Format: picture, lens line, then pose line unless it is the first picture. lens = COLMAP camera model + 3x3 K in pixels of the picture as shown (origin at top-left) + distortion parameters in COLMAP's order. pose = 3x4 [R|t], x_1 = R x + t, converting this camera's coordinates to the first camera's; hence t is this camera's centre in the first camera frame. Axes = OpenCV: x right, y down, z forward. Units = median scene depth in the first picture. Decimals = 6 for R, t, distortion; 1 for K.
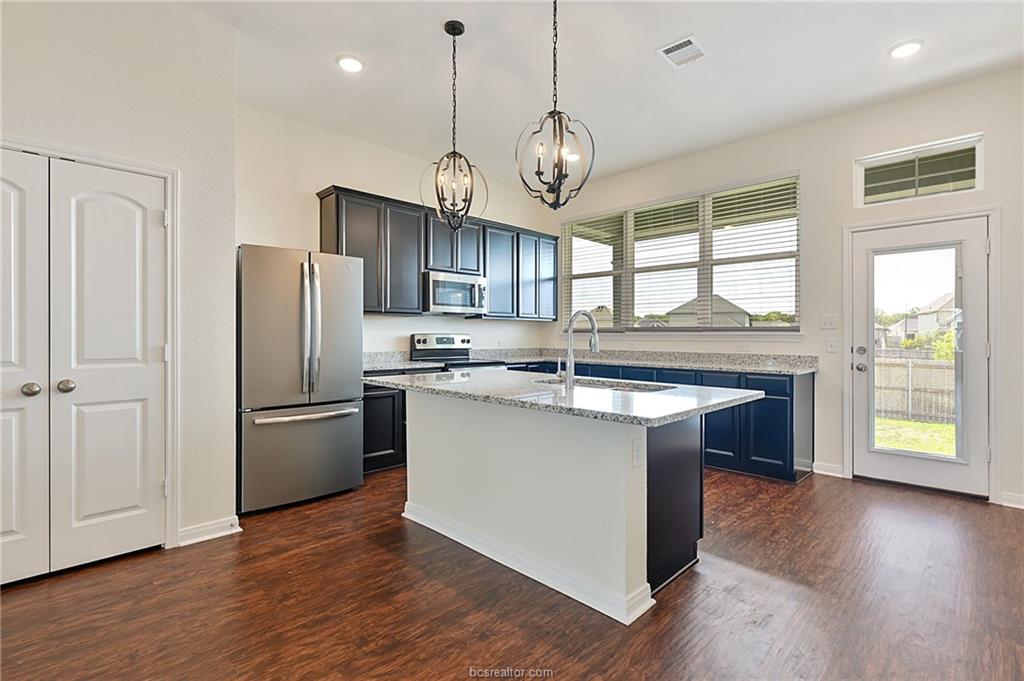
lens RADIAL K [[486.6, 0, 516.1], [0, 486.6, 336.7], [0, 0, 1]] dist [0.006145, -0.000296]
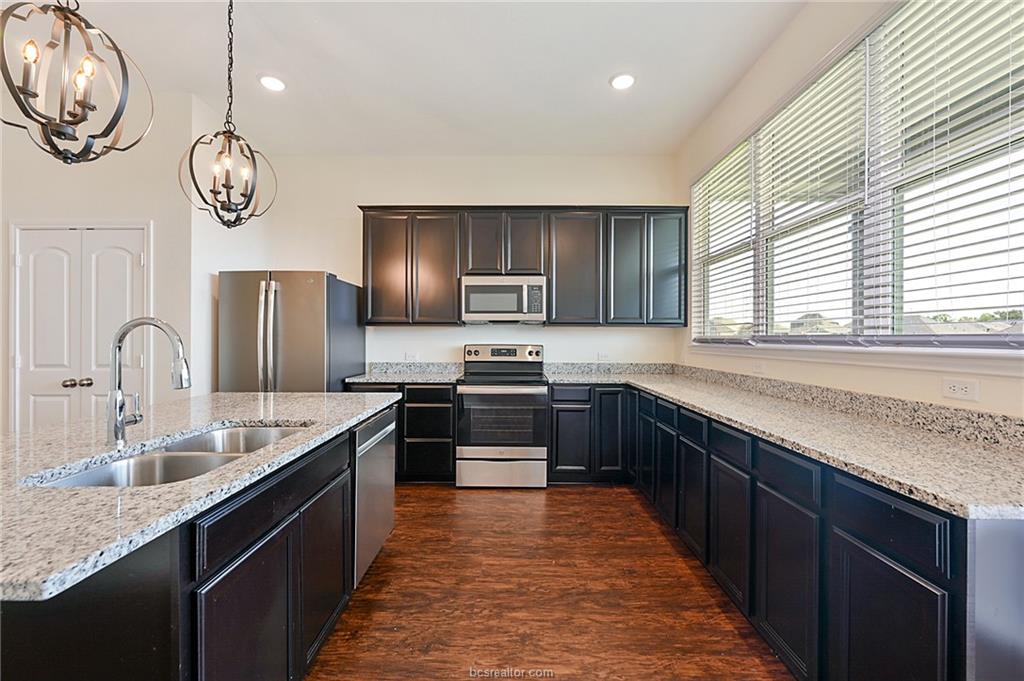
lens RADIAL K [[441.8, 0, 512.3], [0, 441.8, 337.9], [0, 0, 1]] dist [0.012989, 0.000398]
pose [[0.700981, 0.000265, -0.713180, 0.474426], [-0.004449, 0.999982, -0.004001, -0.016012], [0.713166, 0.005978, 0.700970, 0.480727]]
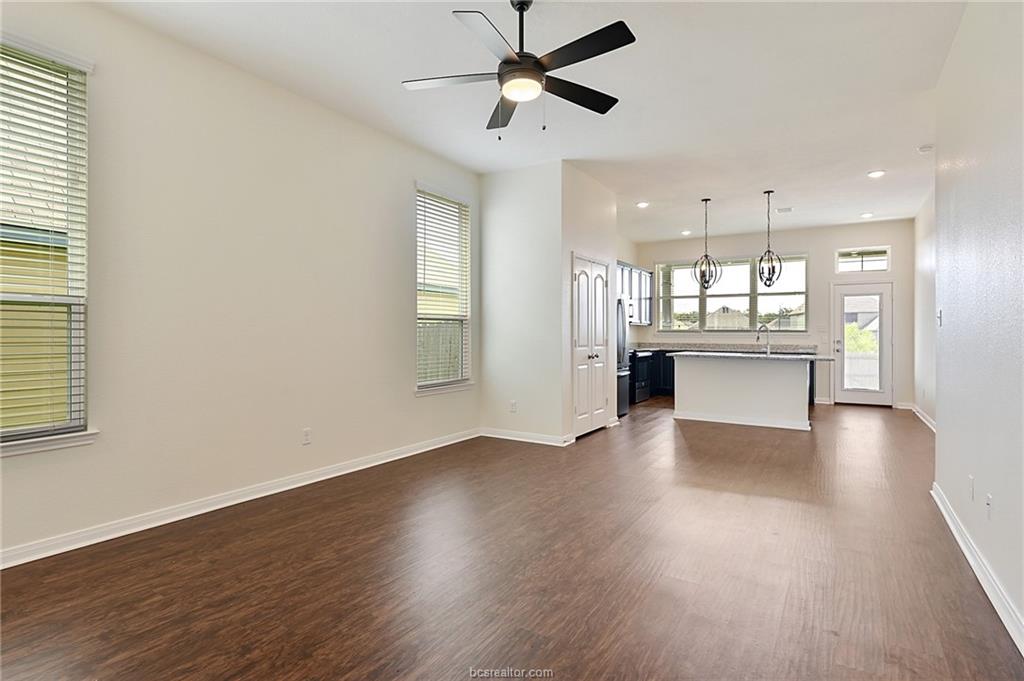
lens RADIAL K [[520.9, 0, 508.2], [0, 520.9, 337.0], [0, 0, 1]] dist [-0.001362, 0.000104]
pose [[0.978929, 0.001092, 0.204197, -0.932043], [-0.002061, 0.999988, 0.004535, -0.000022], [-0.204189, -0.004861, 0.978919, -0.733318]]
